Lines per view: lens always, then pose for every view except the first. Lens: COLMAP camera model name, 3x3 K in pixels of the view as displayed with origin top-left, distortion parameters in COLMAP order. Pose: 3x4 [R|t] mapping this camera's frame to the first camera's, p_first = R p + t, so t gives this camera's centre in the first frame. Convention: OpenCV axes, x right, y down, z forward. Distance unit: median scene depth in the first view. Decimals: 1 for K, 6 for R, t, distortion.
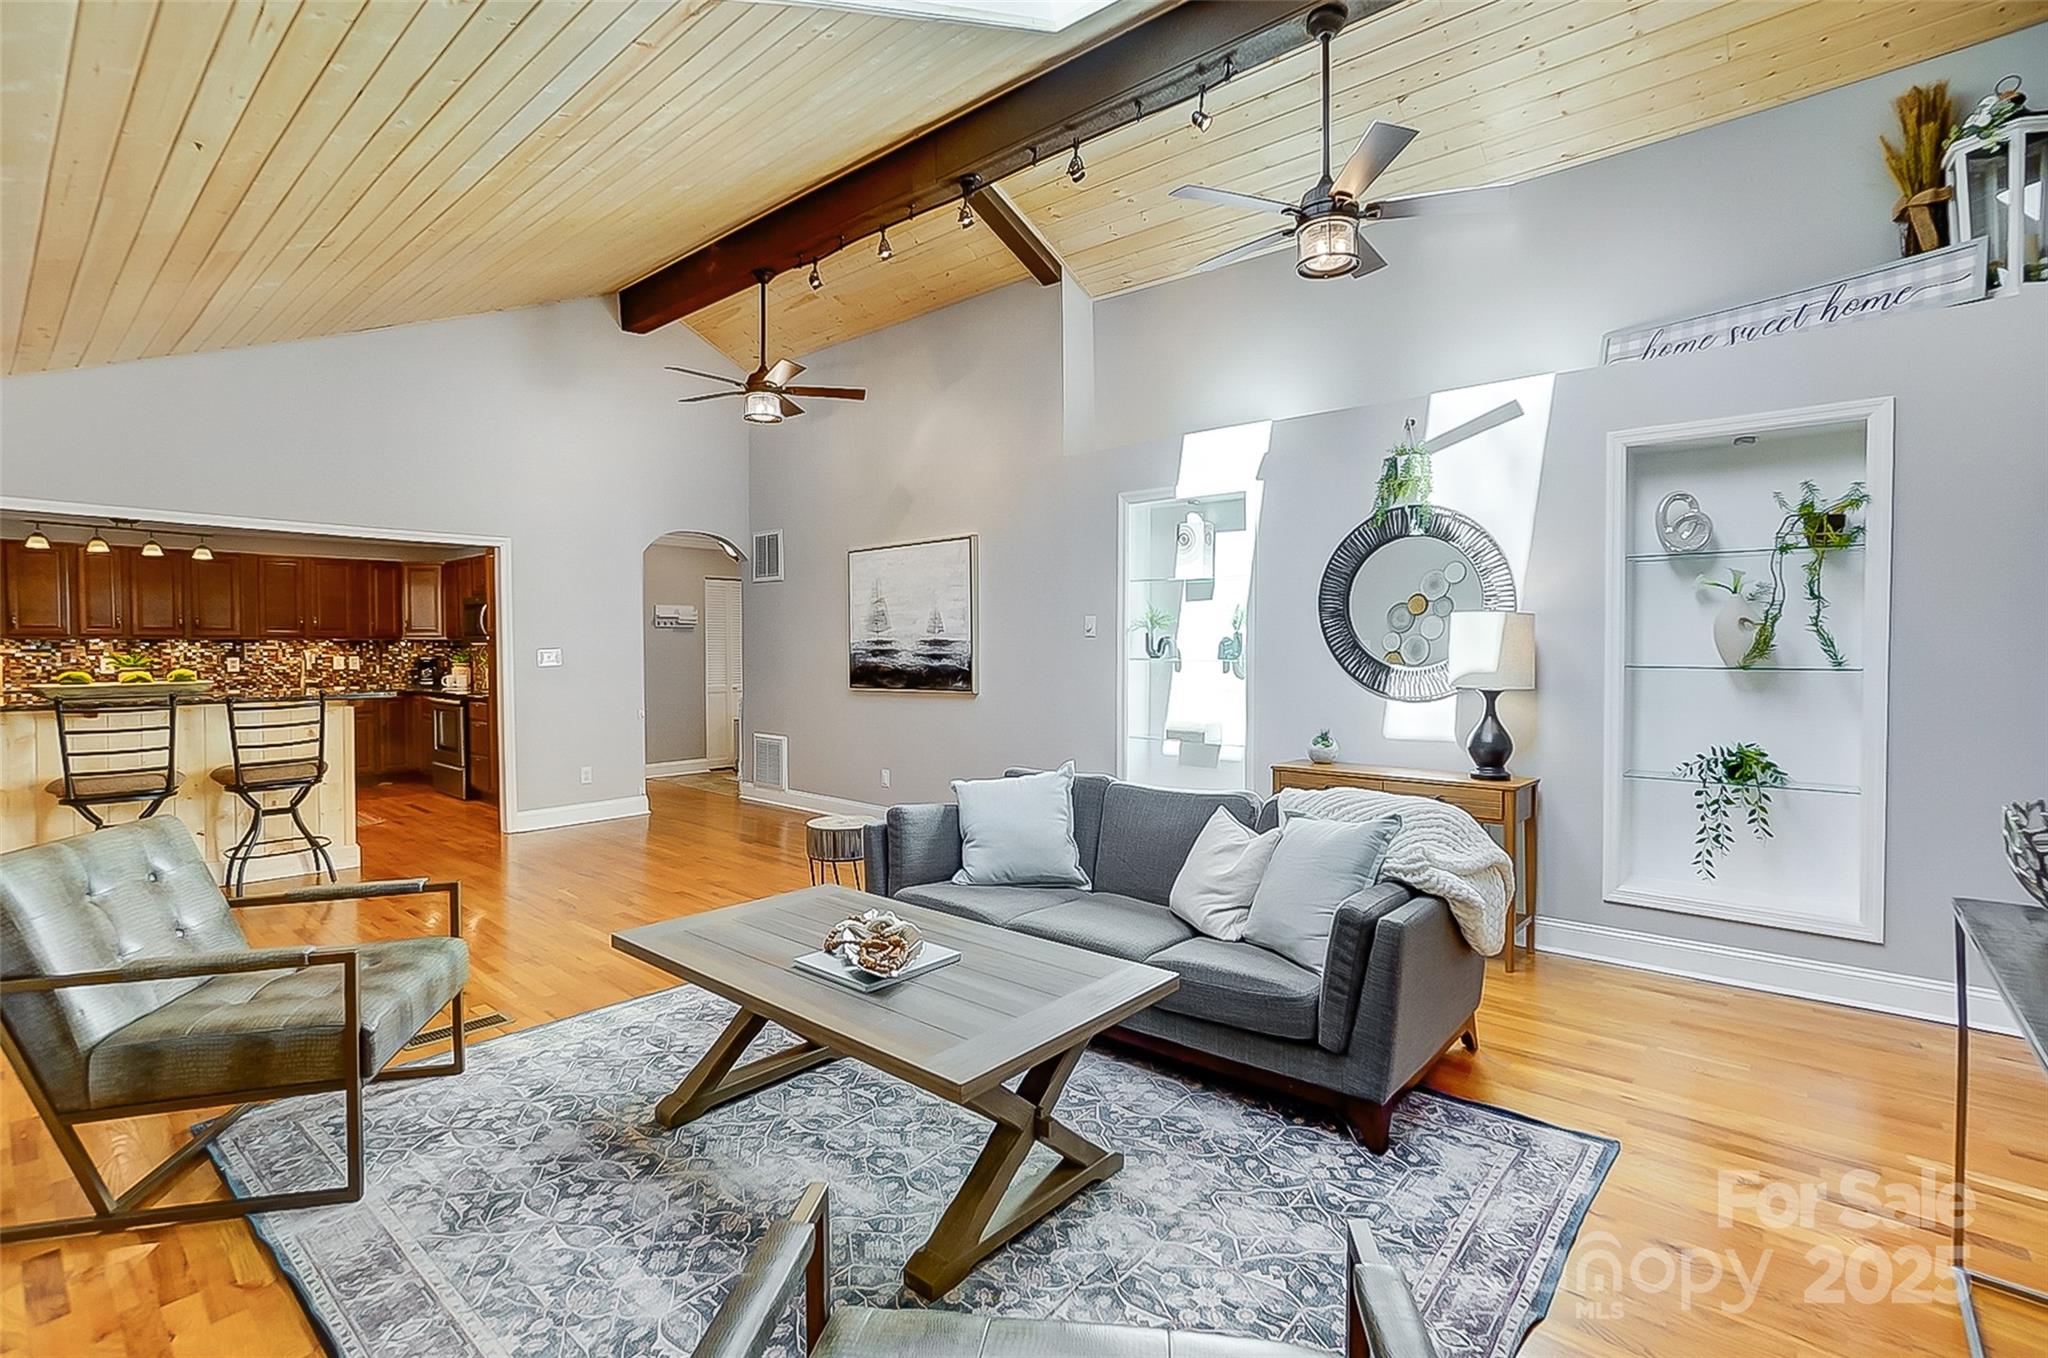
lens RADIAL K [[932.8, 0, 1022.2], [0, 932.8, 662.0], [0, 0, 1]] dist [-0.046142, 0.020948]
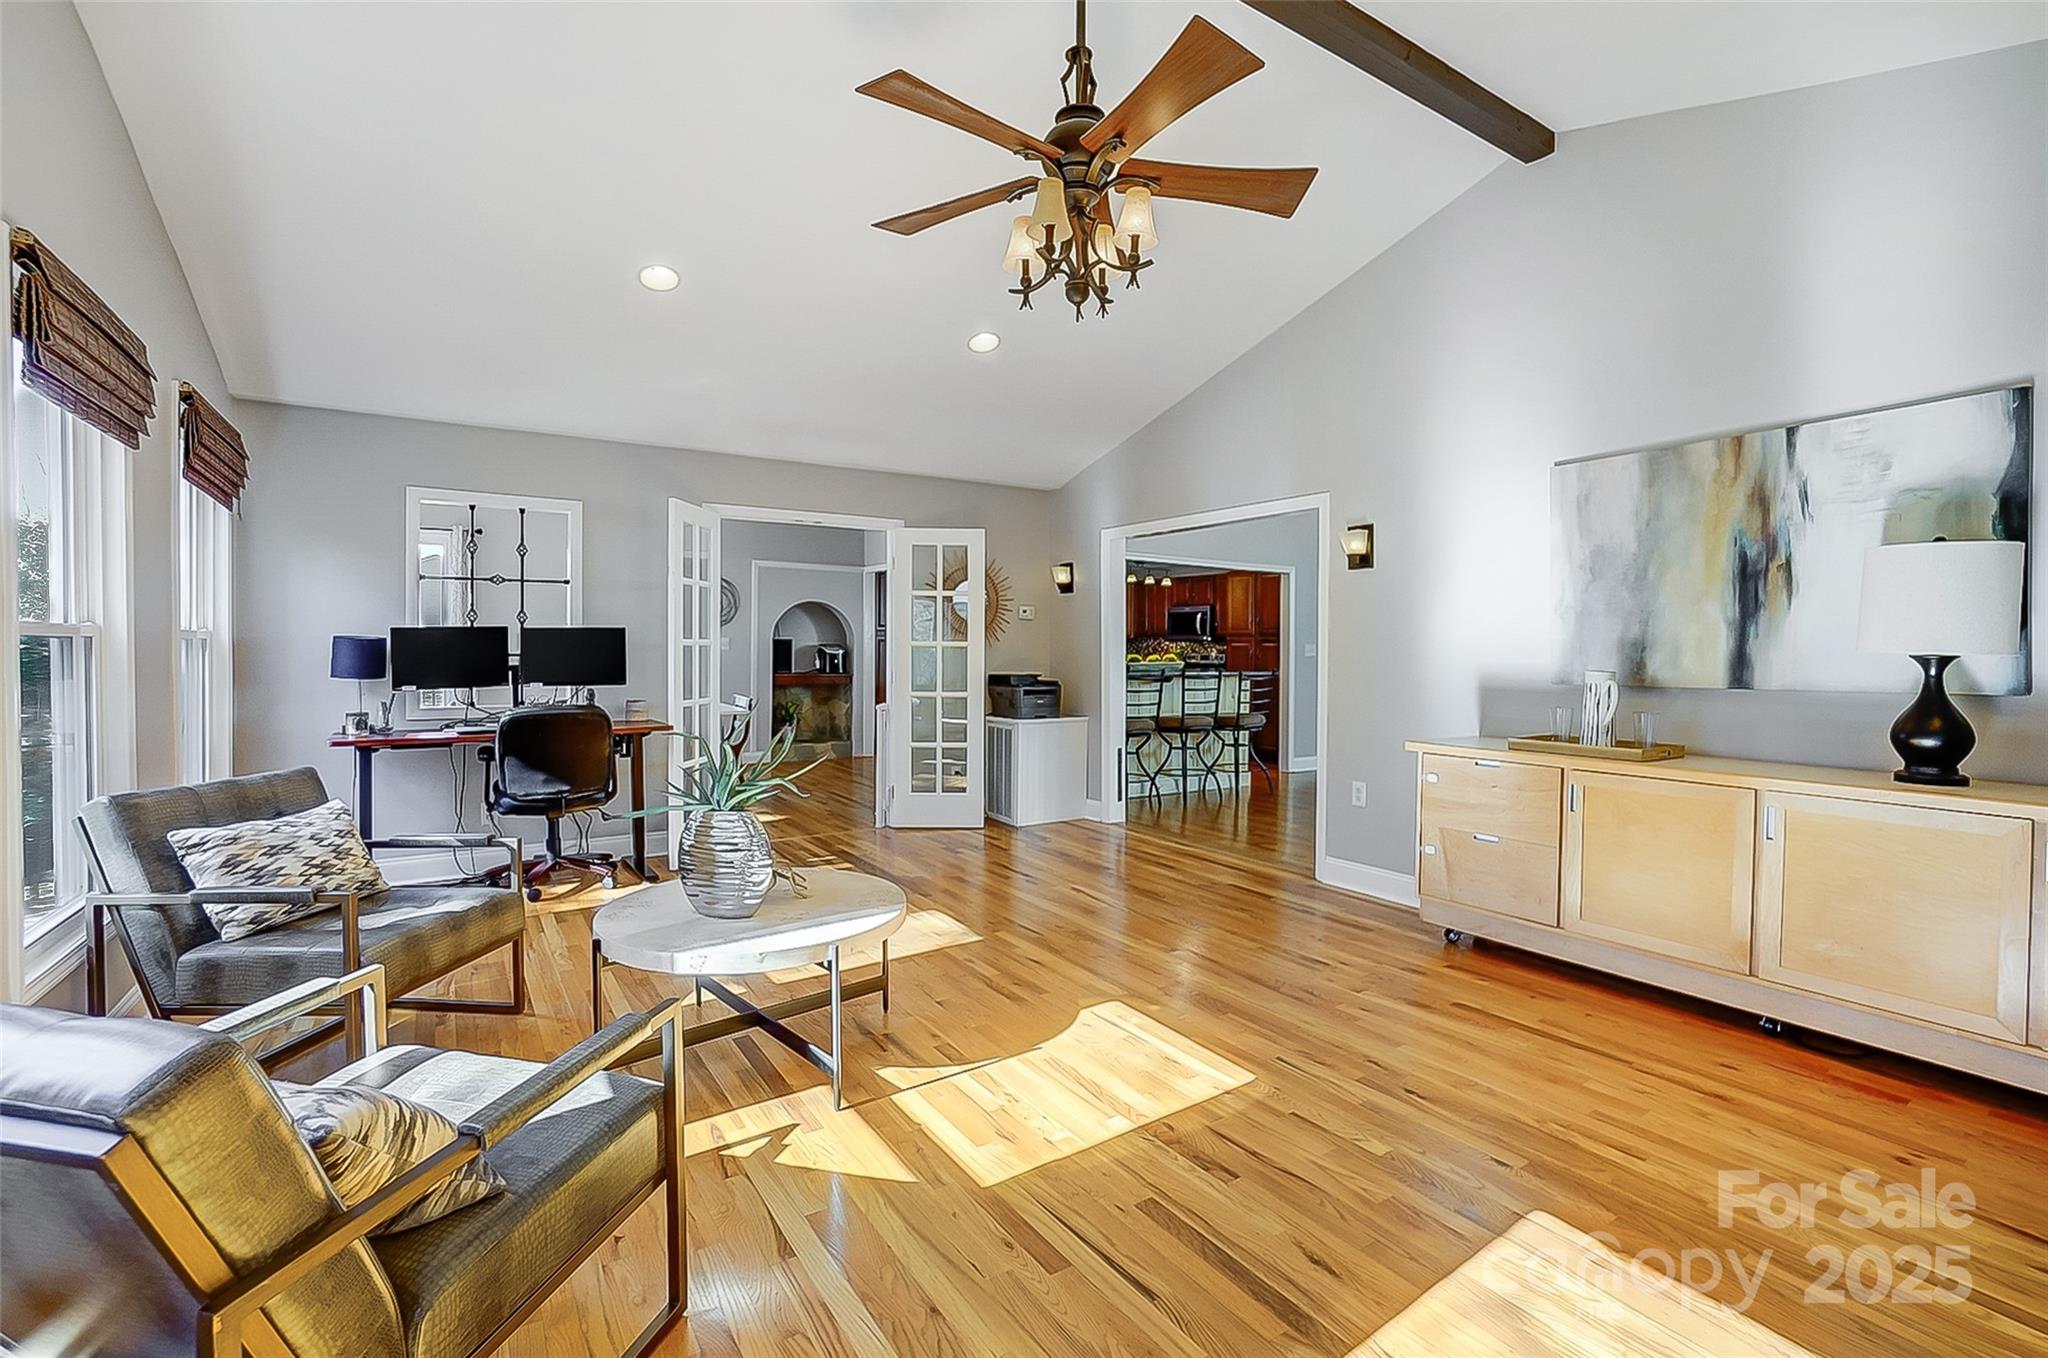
lens RADIAL K [[910.2, 0, 1043.1], [0, 910.2, 667.4], [0, 0, 1]] dist [-0.026141, 0.000046]
pose [[0.965586, 0.016510, -0.259561, -0.529664], [-0.015755, 0.999863, 0.004991, 0.019099], [0.259608, -0.000730, 0.965714, -0.442745]]
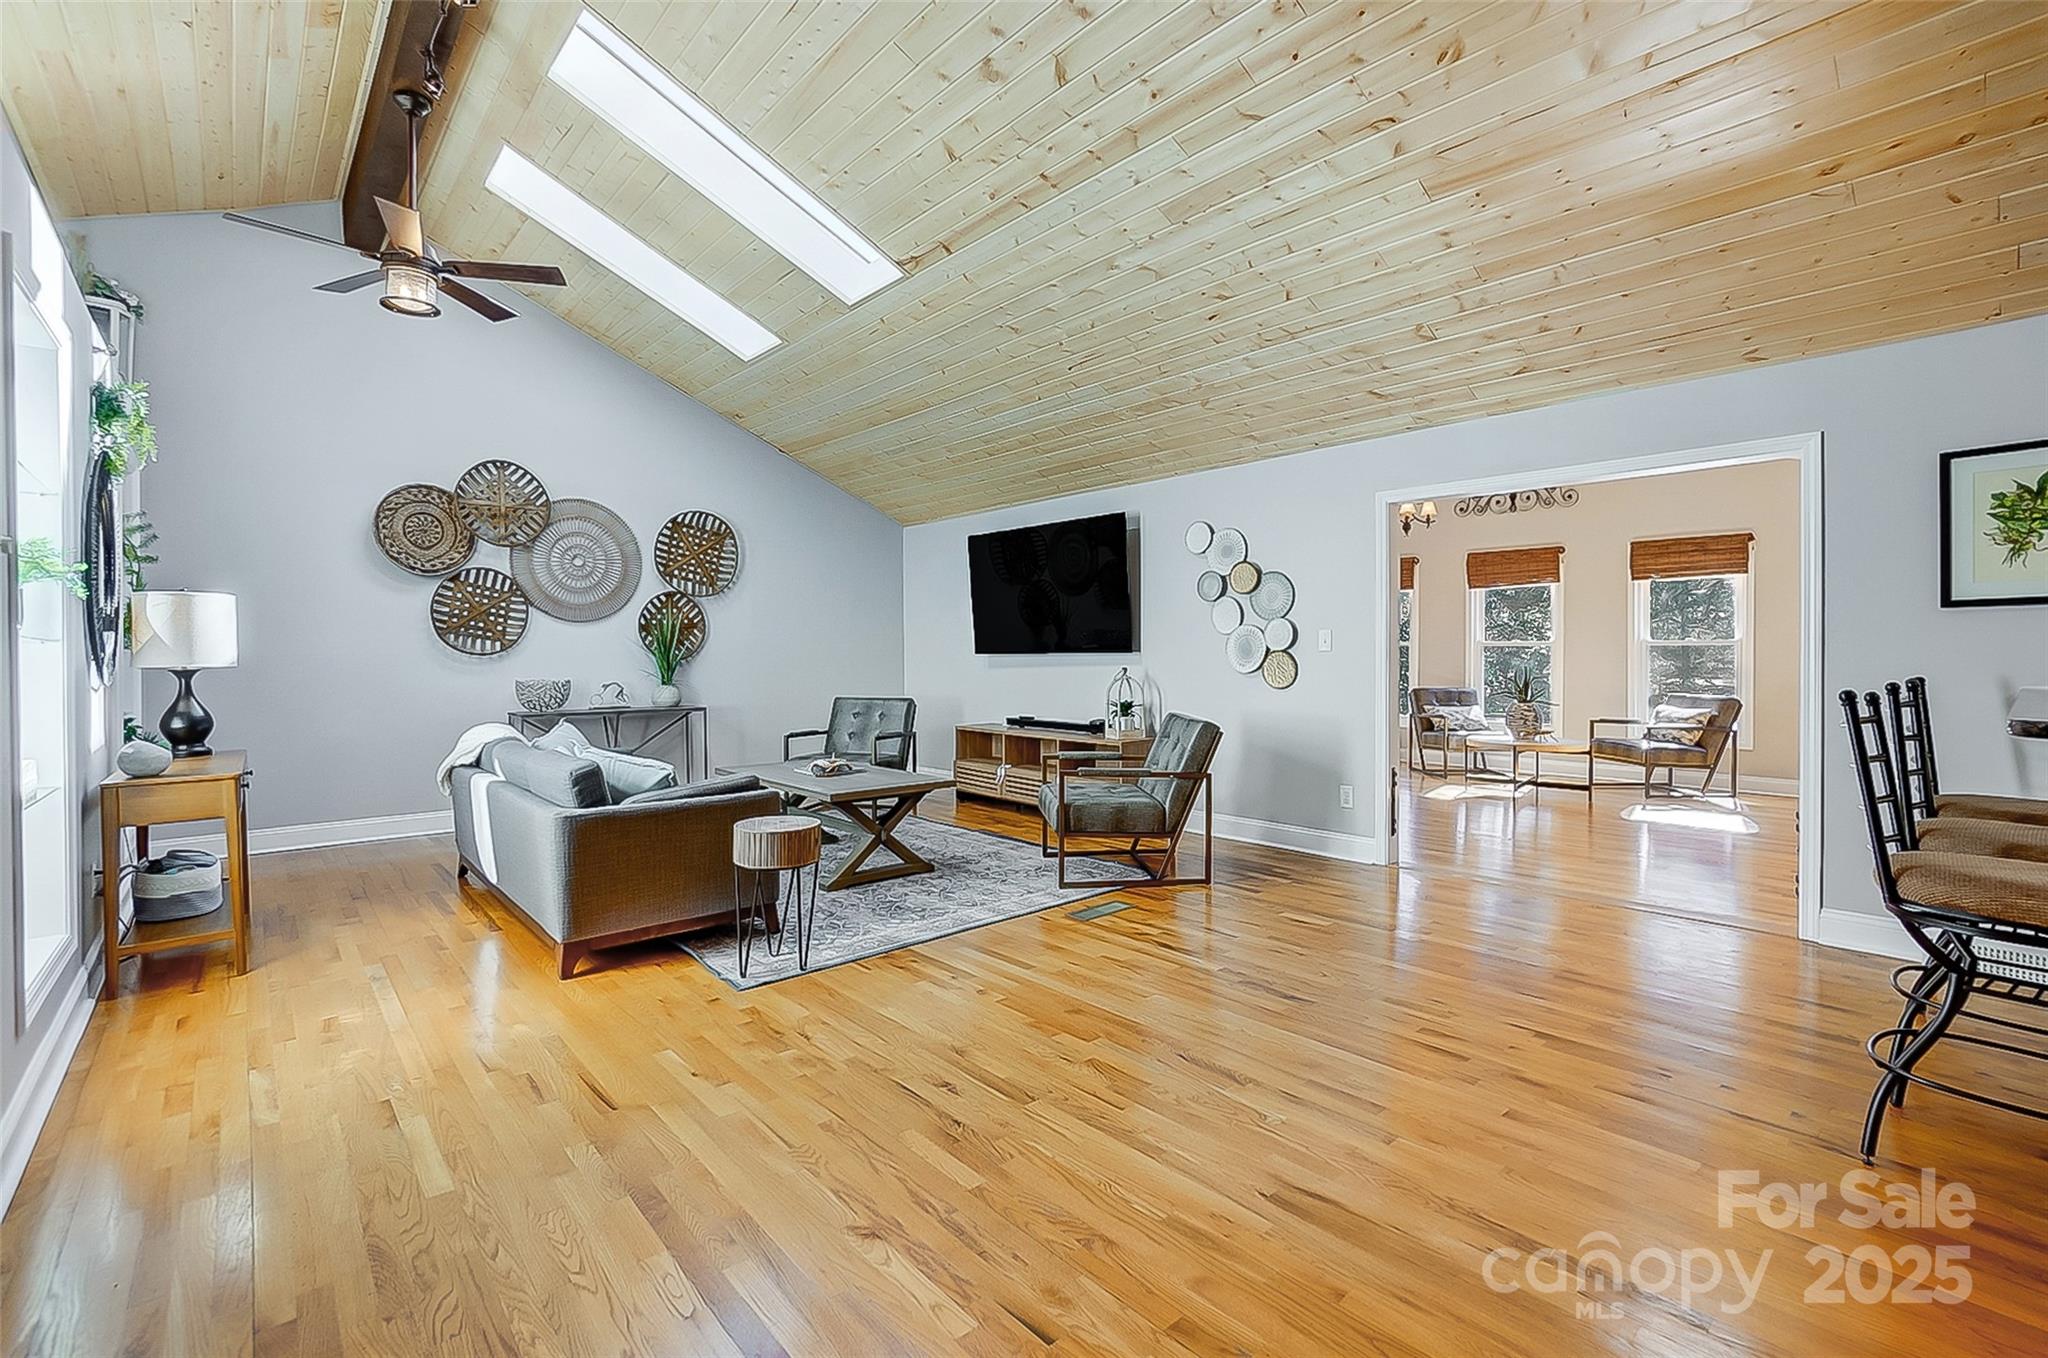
lens RADIAL K [[932.8, 0, 1022.2], [0, 932.8, 662.0], [0, 0, 1]] dist [-0.046142, 0.020948]
pose [[-0.988795, 0.006159, 0.149150, -0.325882], [0.009959, 0.999644, 0.024746, 0.001065], [-0.148945, 0.025954, -0.988505, 1.066098]]
